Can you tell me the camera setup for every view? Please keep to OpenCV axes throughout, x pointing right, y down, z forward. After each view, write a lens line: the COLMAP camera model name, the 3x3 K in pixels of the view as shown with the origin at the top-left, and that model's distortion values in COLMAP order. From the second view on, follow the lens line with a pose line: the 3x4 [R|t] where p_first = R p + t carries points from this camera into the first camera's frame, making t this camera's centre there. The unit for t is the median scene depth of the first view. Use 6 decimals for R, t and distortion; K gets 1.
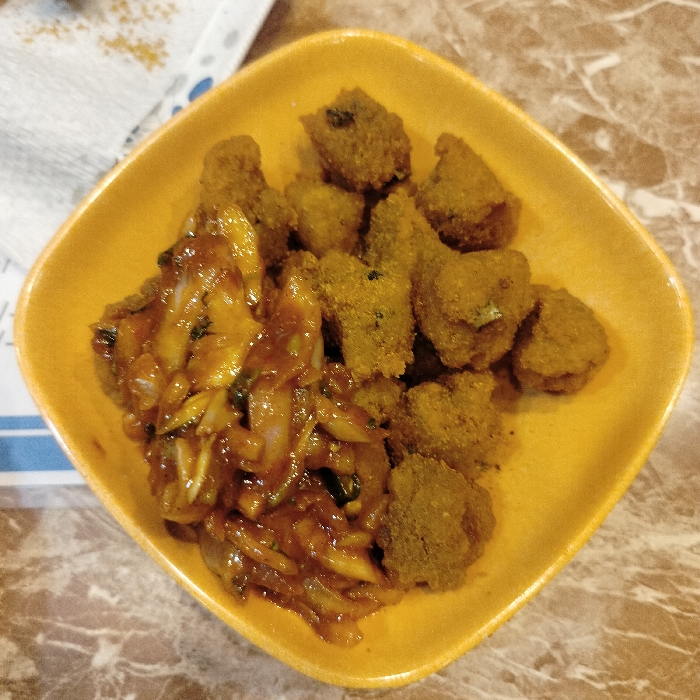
lens RADIAL K [[705.2, 0, 350.0], [0, 705.2, 350.0], [0, 0, 1]] dist [-0.004059, -0.015231]
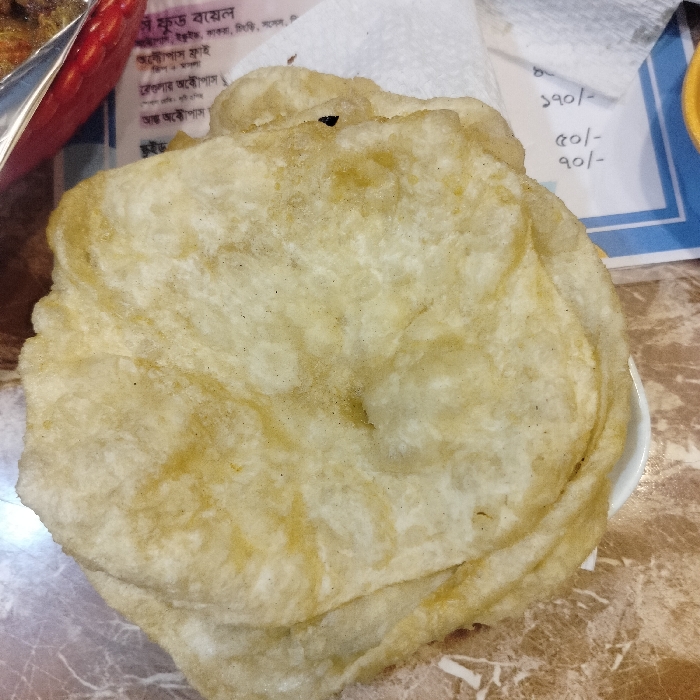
lens RADIAL K [[705.2, 0, 350.0], [0, 705.2, 350.0], [0, 0, 1]] dist [-0.004059, -0.015231]
pose [[0.994631, -0.089559, -0.051851, -0.939498], [0.092133, 0.994511, 0.049590, 0.235133], [0.047125, -0.054101, 0.997423, -0.288049]]
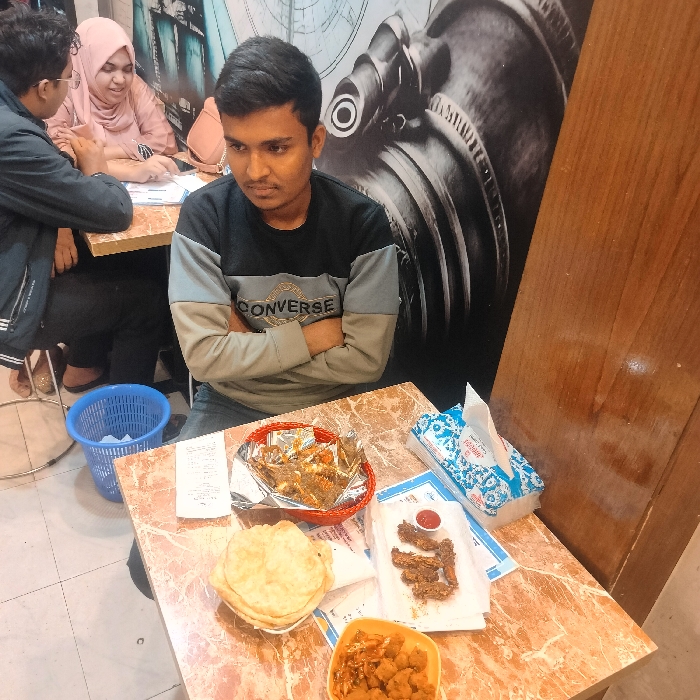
lens RADIAL K [[705.2, 0, 350.0], [0, 705.2, 350.0], [0, 0, 1]] dist [-0.004059, -0.015231]
pose [[0.483060, 0.532410, -0.695120, 2.094559], [-0.862813, 0.424561, -0.274412, 0.567783], [0.149021, 0.732316, 0.664459, -4.003069]]
